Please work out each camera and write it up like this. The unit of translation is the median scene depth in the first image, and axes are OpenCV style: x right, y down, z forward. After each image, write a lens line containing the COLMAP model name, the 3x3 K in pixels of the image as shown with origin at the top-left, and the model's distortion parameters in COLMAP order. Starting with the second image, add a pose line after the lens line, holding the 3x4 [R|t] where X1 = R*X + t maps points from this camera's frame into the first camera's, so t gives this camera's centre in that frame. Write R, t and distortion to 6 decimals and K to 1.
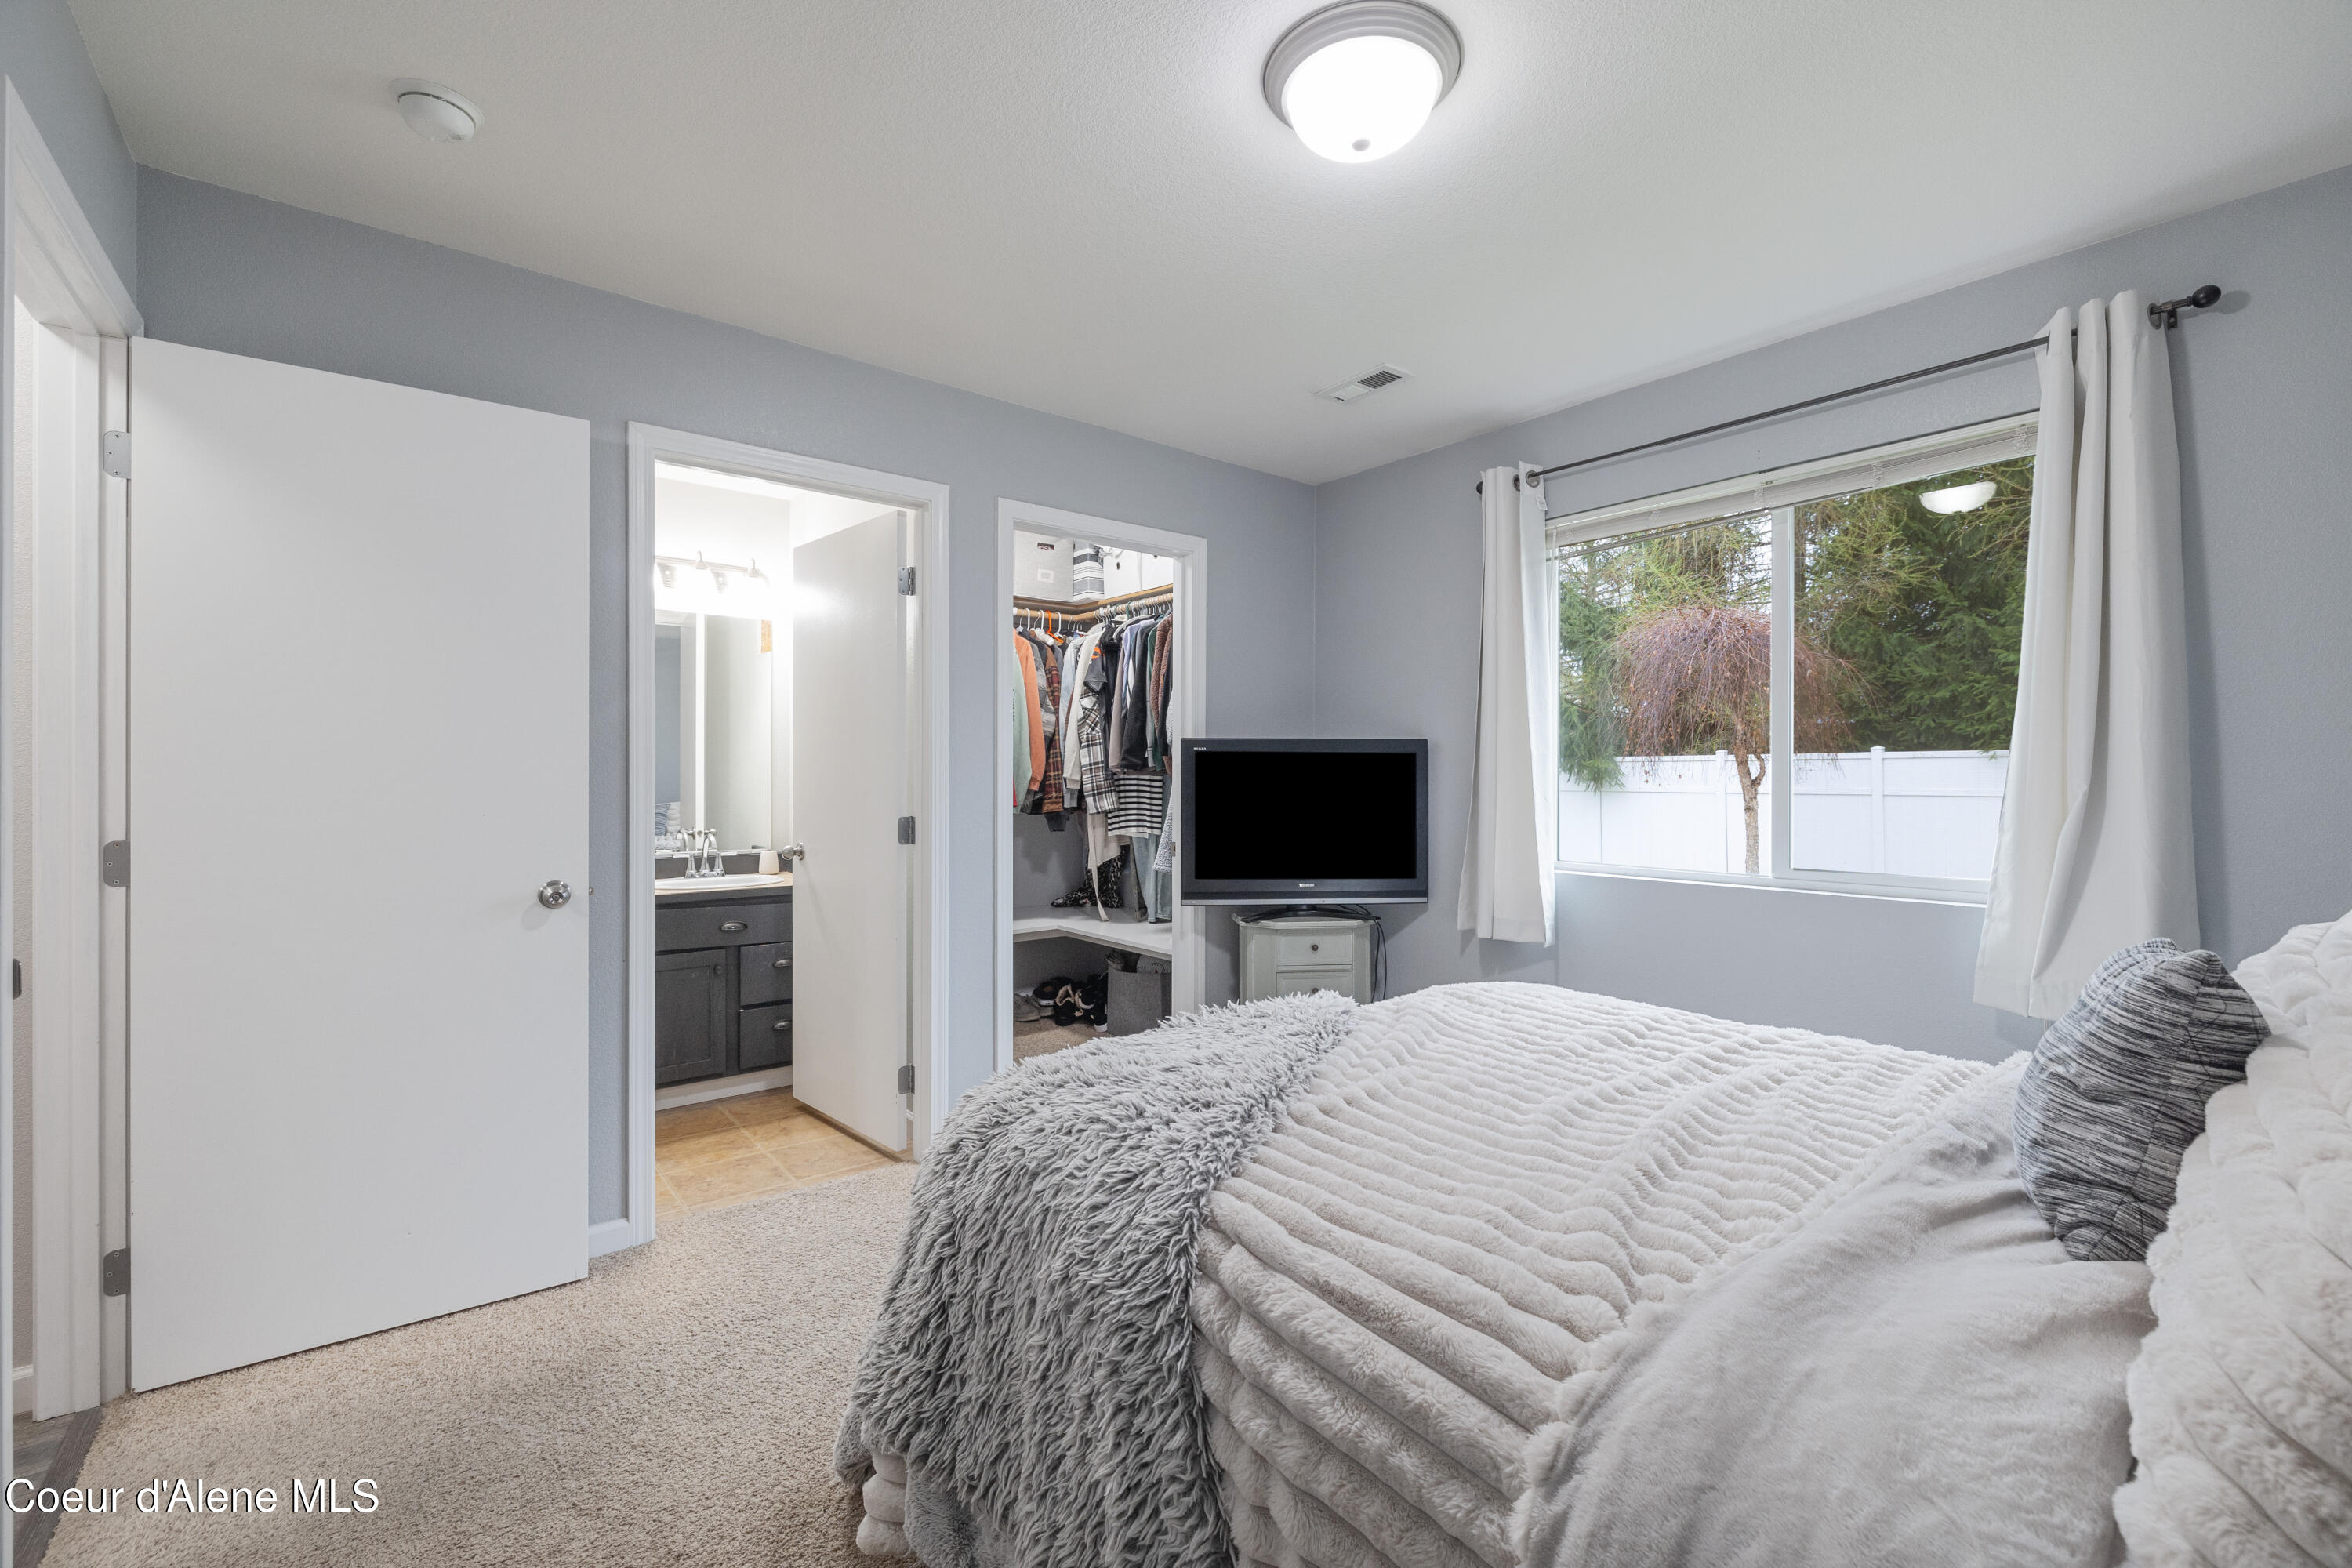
lens RADIAL K [[995.0, 0, 1180.2], [0, 995.0, 779.6], [0, 0, 1]] dist [-0.002629, -0.000198]
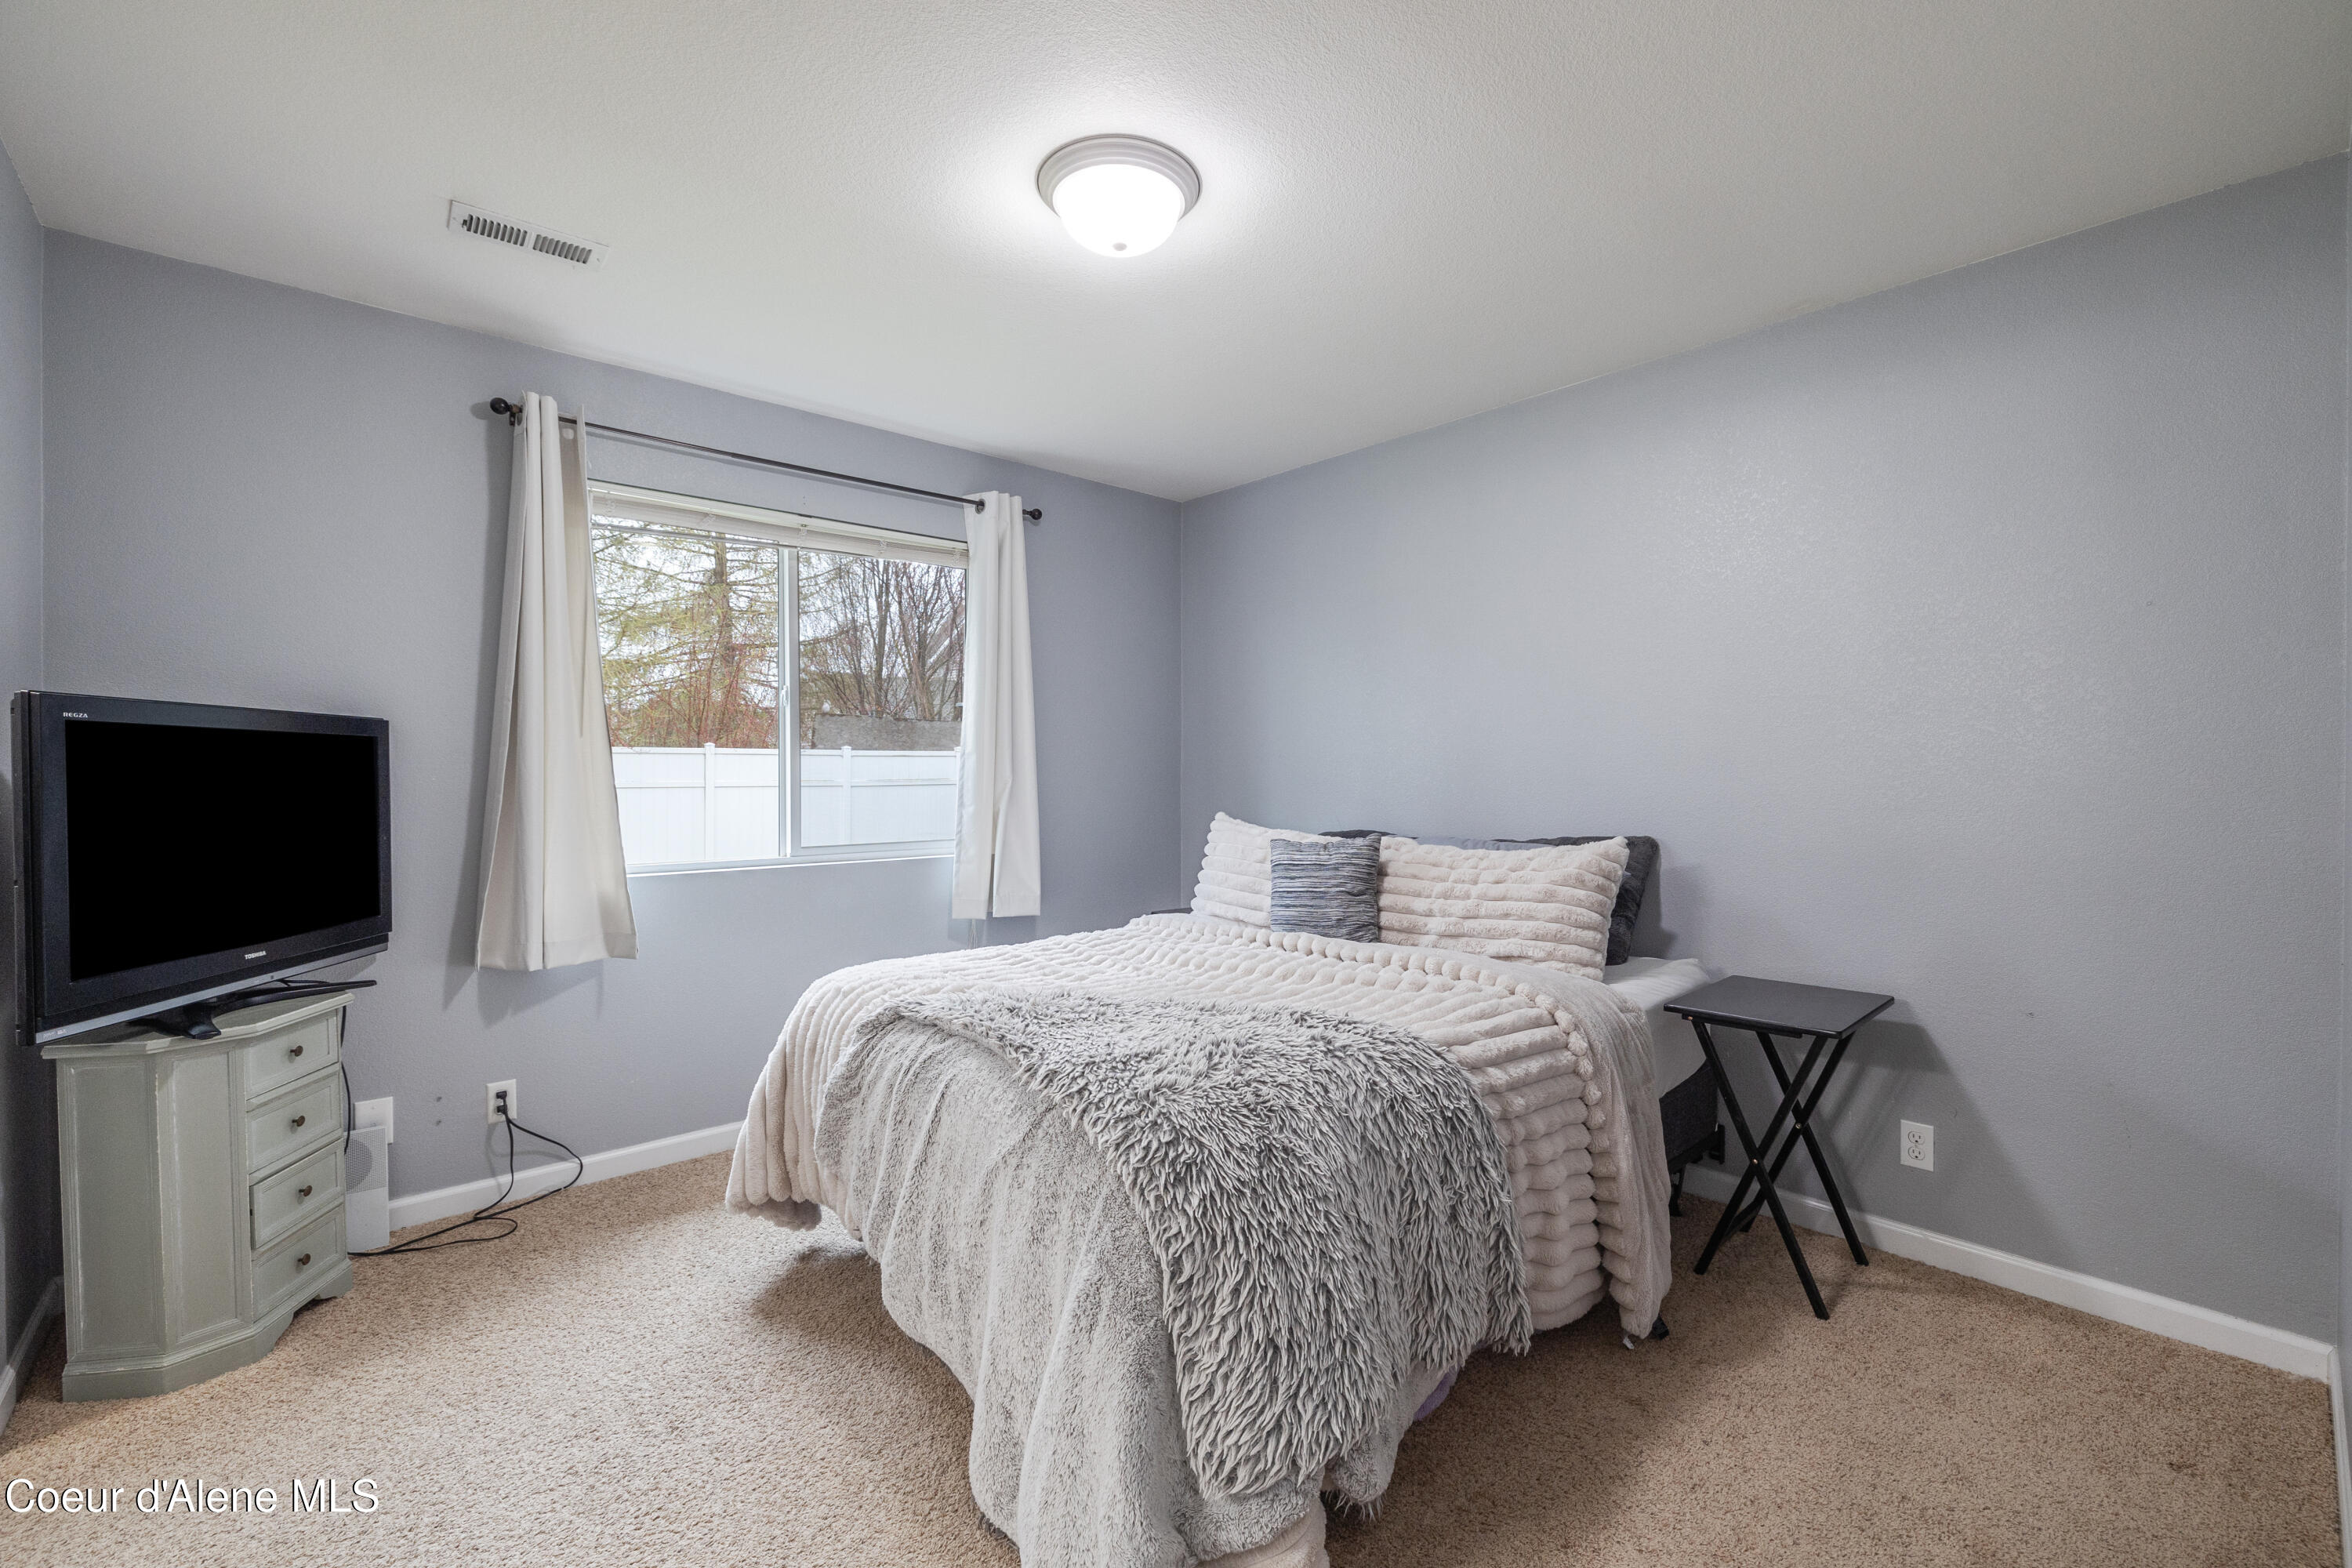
lens RADIAL K [[995.0, 0, 1180.2], [0, 995.0, 779.6], [0, 0, 1]] dist [-0.002629, -0.000198]
pose [[-0.055280, -0.002793, 0.998467, -0.613444], [0.010137, 0.999943, 0.003358, 0.007063], [-0.998419, 0.010307, -0.055248, 0.601183]]
